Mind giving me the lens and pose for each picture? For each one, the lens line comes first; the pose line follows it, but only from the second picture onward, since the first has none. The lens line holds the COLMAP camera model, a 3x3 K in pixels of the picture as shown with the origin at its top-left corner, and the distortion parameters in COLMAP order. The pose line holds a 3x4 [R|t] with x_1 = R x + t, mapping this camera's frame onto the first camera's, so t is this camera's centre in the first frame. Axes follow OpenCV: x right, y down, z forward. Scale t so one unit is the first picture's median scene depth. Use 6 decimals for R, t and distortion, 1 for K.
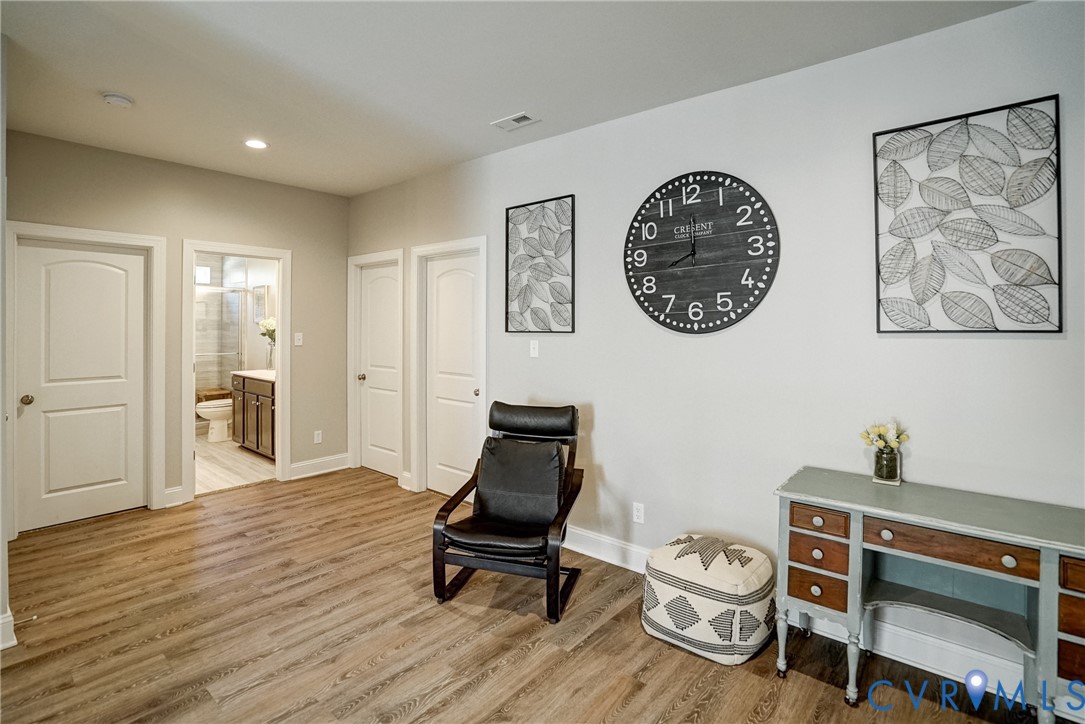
lens RADIAL K [[537.4, 0, 537.6], [0, 537.4, 324.5], [0, 0, 1]] dist [-0.019529, 0.001537]
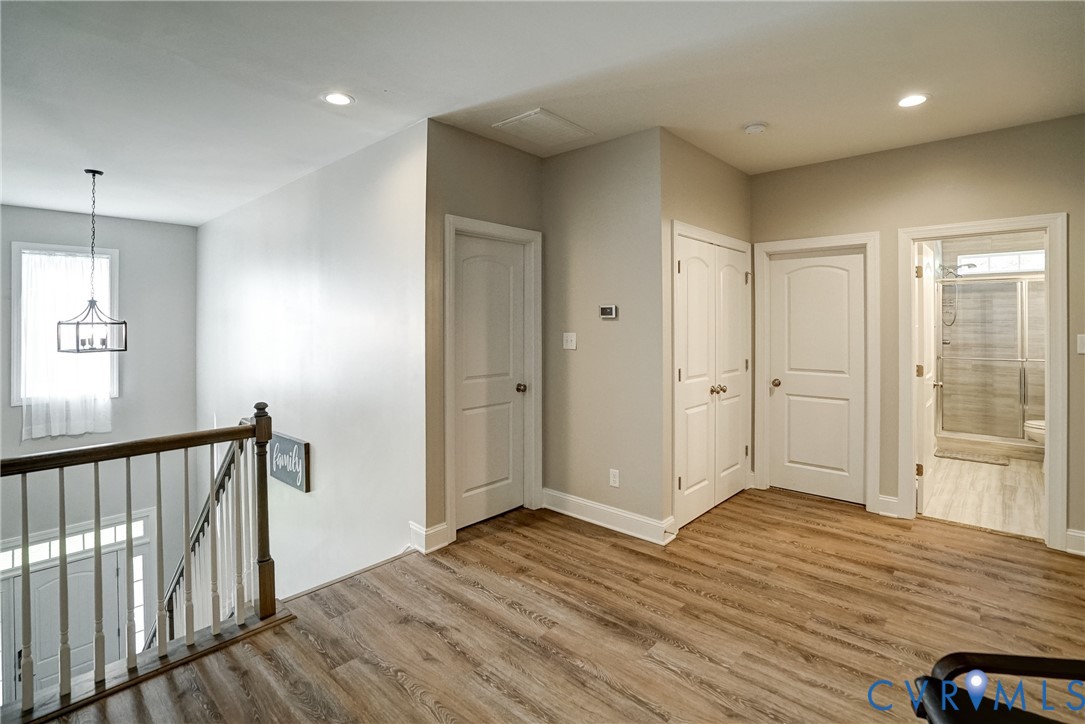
lens RADIAL K [[537.4, 0, 537.6], [0, 537.4, 324.5], [0, 0, 1]] dist [-0.019529, 0.001537]
pose [[-0.062920, 0.001127, -0.998018, 0.354639], [0.002657, 0.999996, 0.000961, 0.001484], [0.998015, -0.002591, -0.062922, 0.542394]]
